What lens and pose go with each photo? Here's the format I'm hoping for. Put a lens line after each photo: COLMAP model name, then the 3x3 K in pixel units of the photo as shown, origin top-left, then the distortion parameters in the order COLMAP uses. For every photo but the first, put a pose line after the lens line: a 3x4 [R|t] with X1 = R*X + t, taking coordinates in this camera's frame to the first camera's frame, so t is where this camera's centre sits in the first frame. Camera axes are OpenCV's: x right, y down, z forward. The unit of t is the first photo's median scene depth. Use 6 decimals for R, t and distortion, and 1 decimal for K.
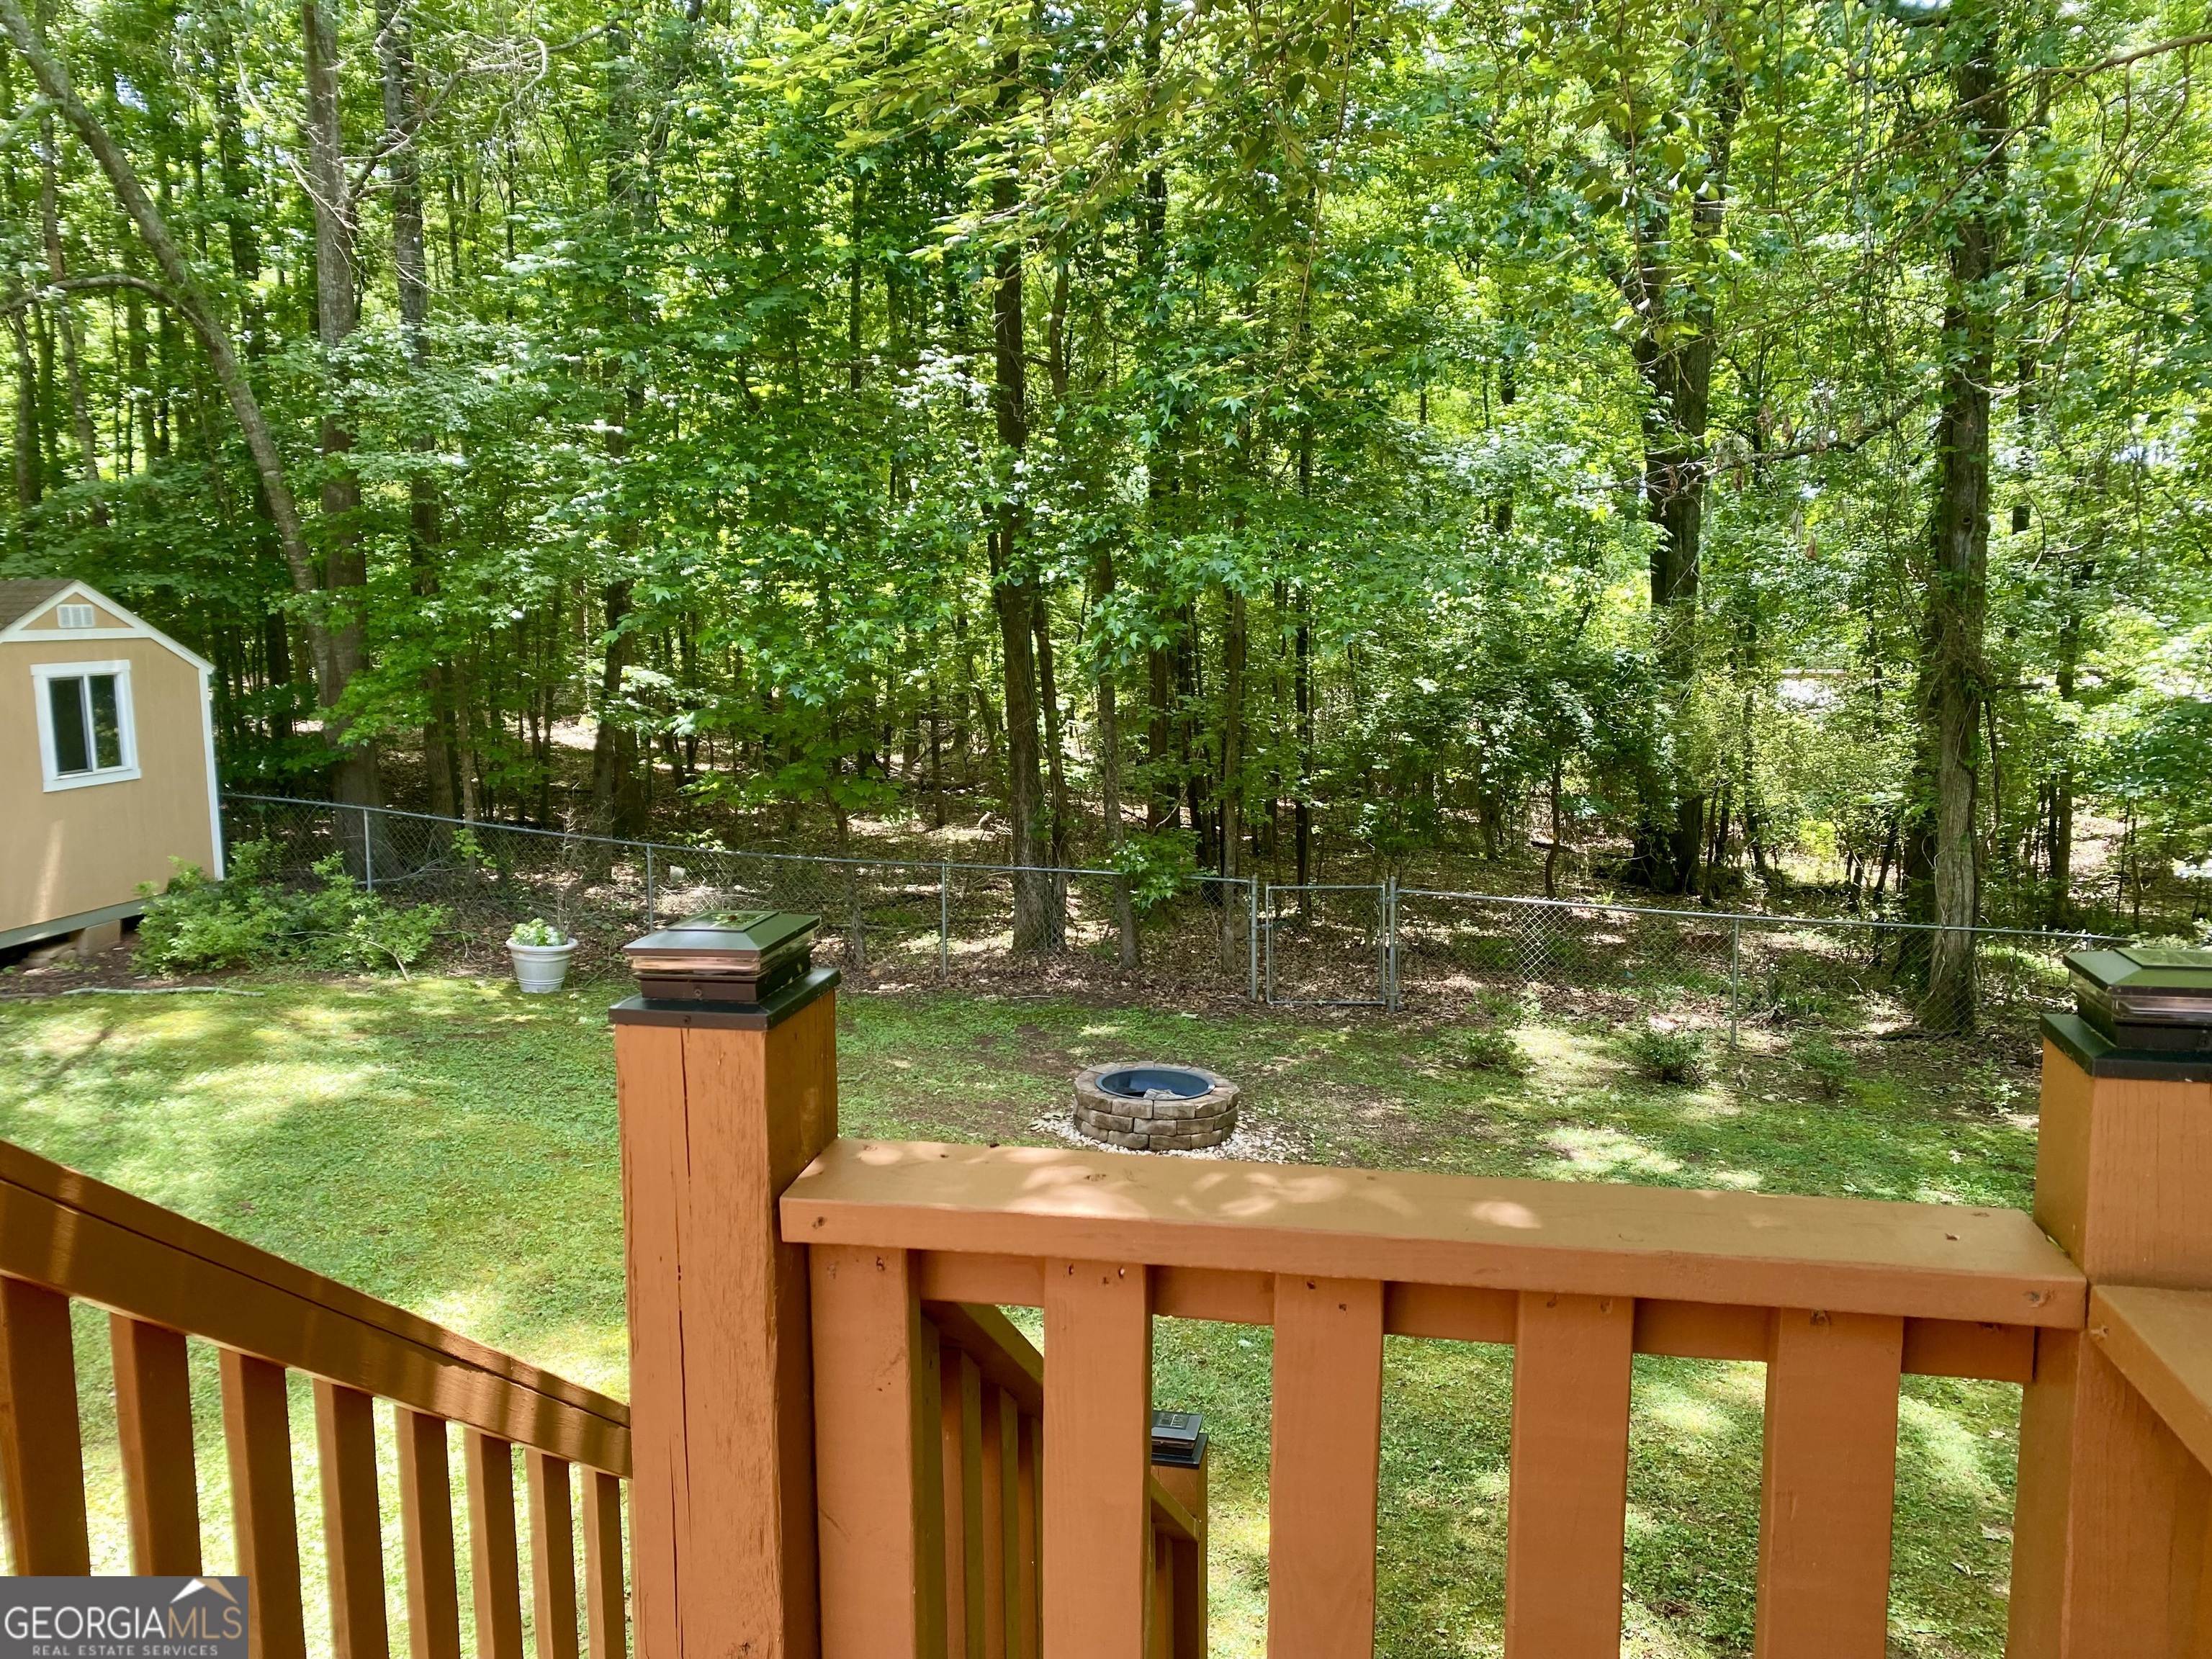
lens RADIAL K [[1714.0, 0, 1086.0], [0, 1714.0, 827.9], [0, 0, 1]] dist [-0.002380, 0.007536]
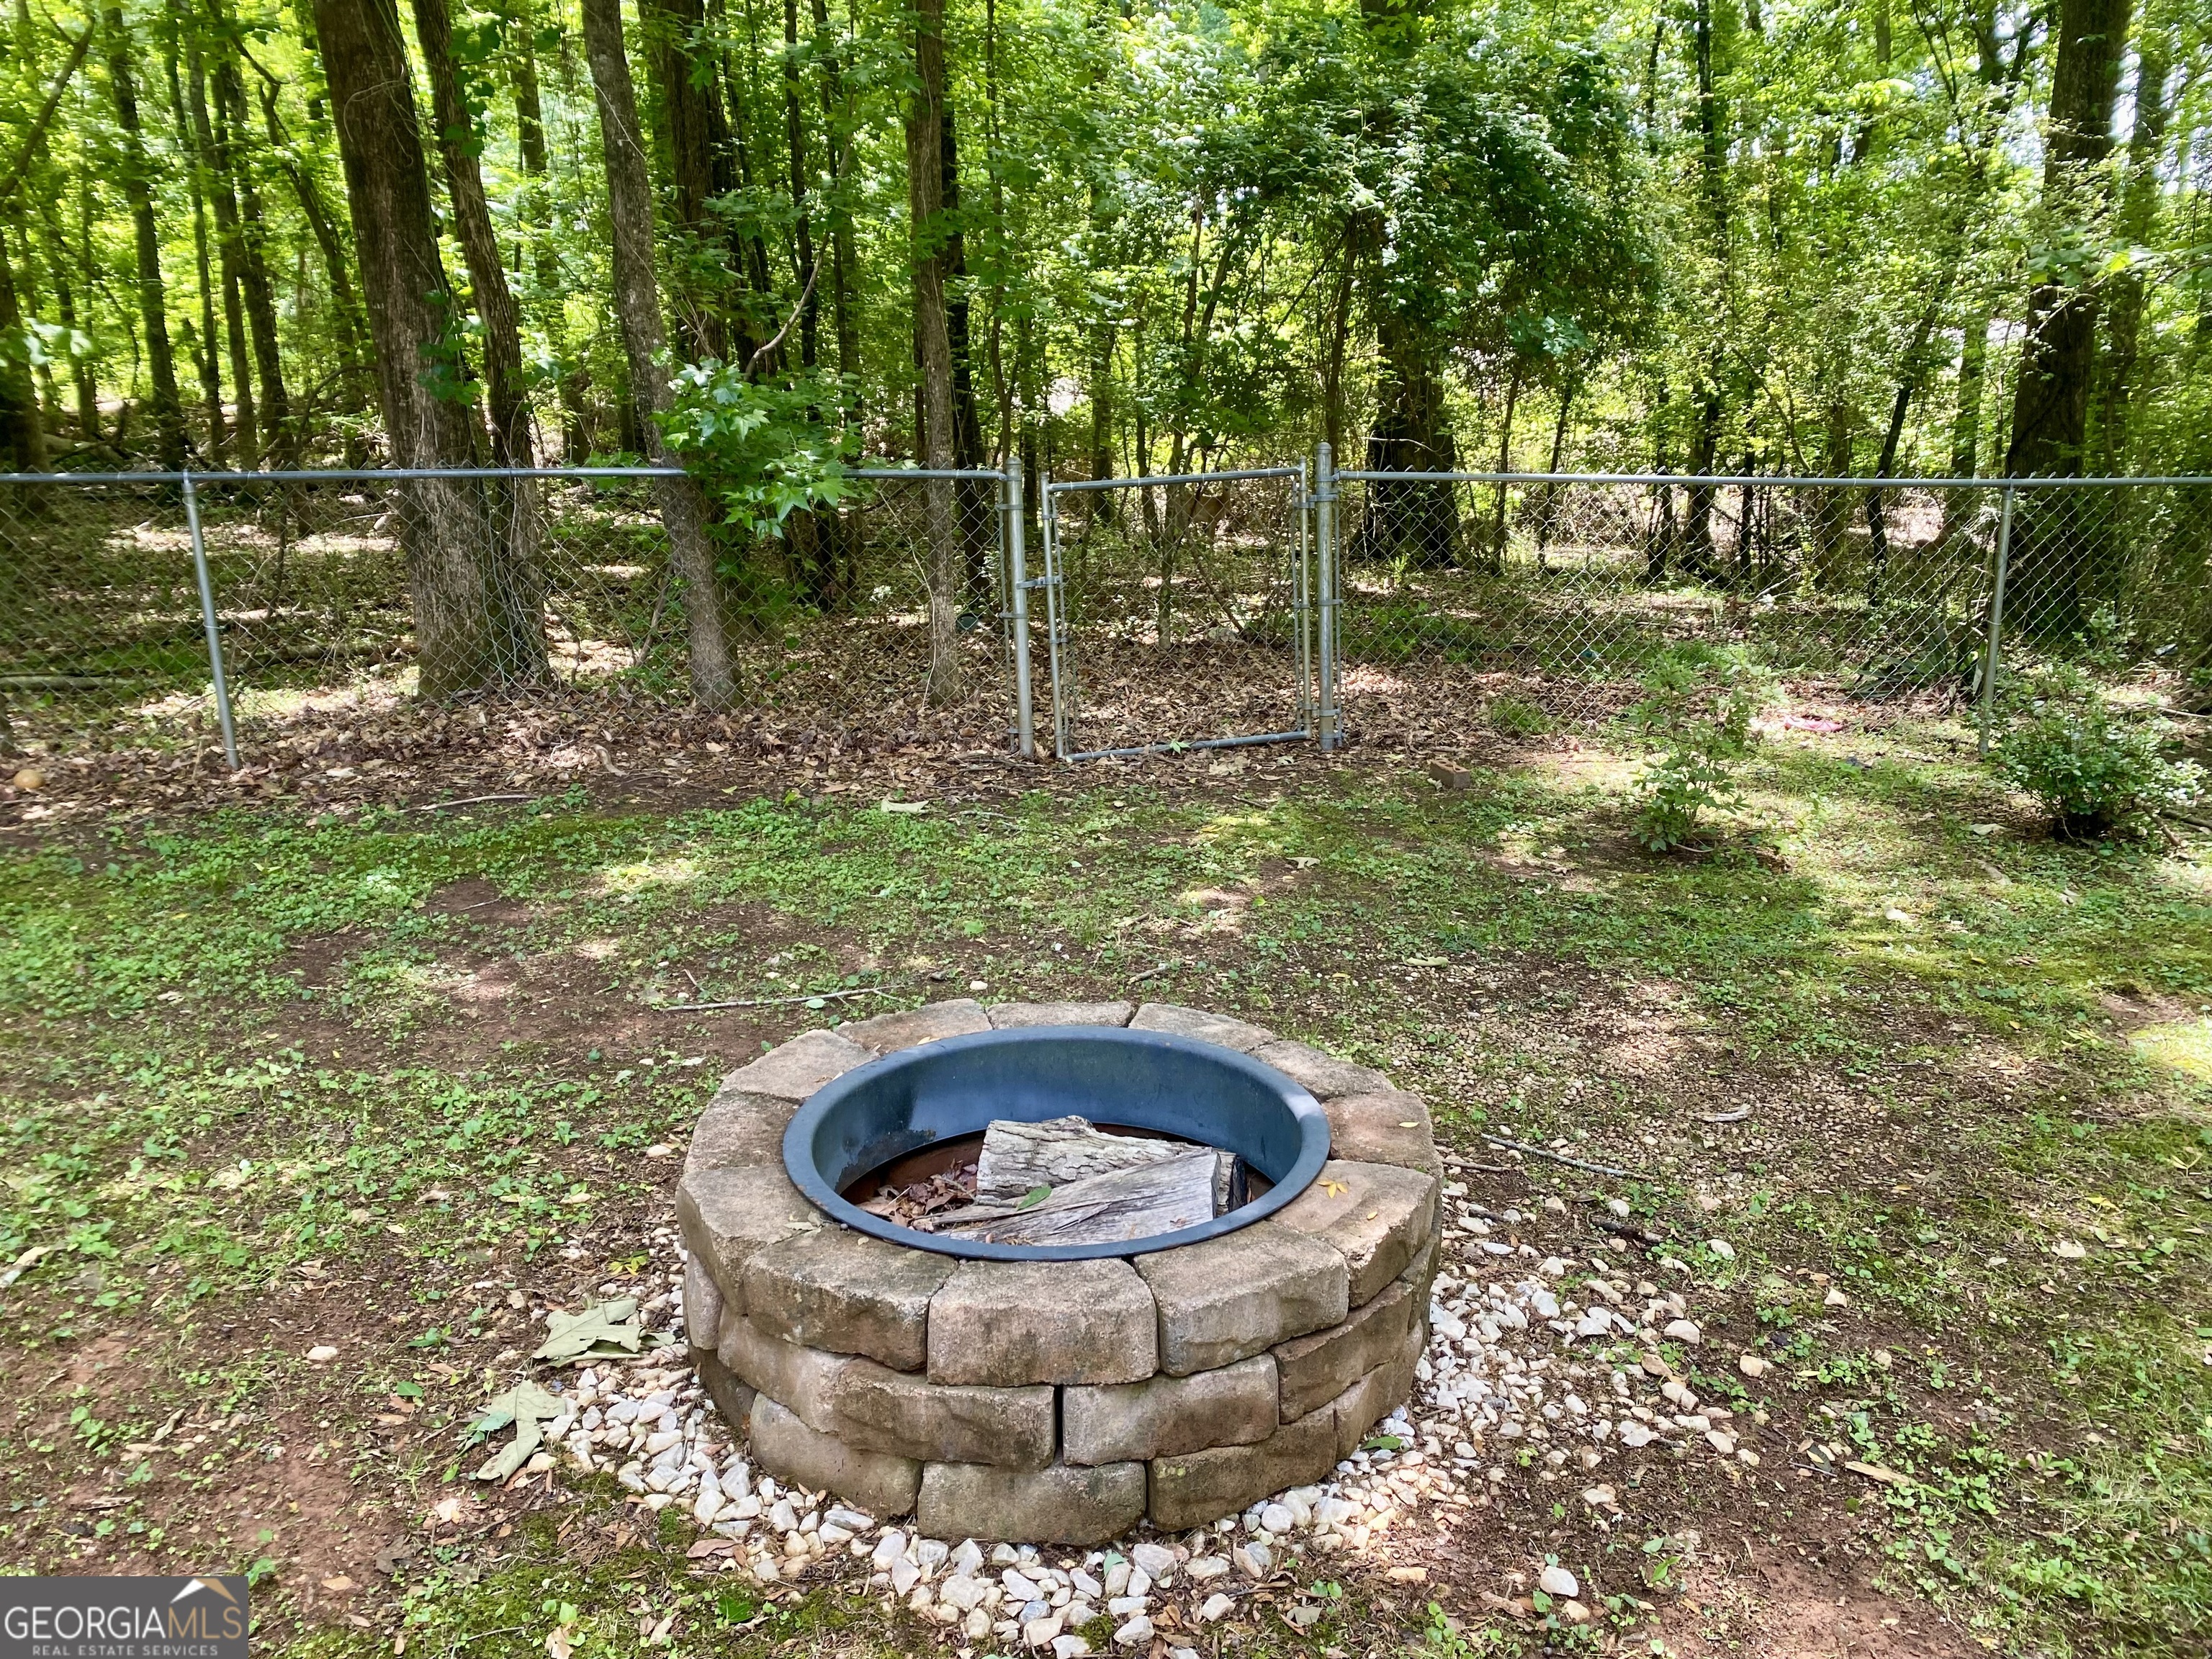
lens RADIAL K [[1714.0, 0, 1110.1], [0, 1714.0, 817.0], [0, 0, 1]] dist [-0.002380, 0.007536]
pose [[0.949302, -0.106318, 0.295842, -0.005429], [0.069414, 0.988737, 0.132589, 0.031961], [-0.306607, -0.105332, 0.945990, 0.311211]]
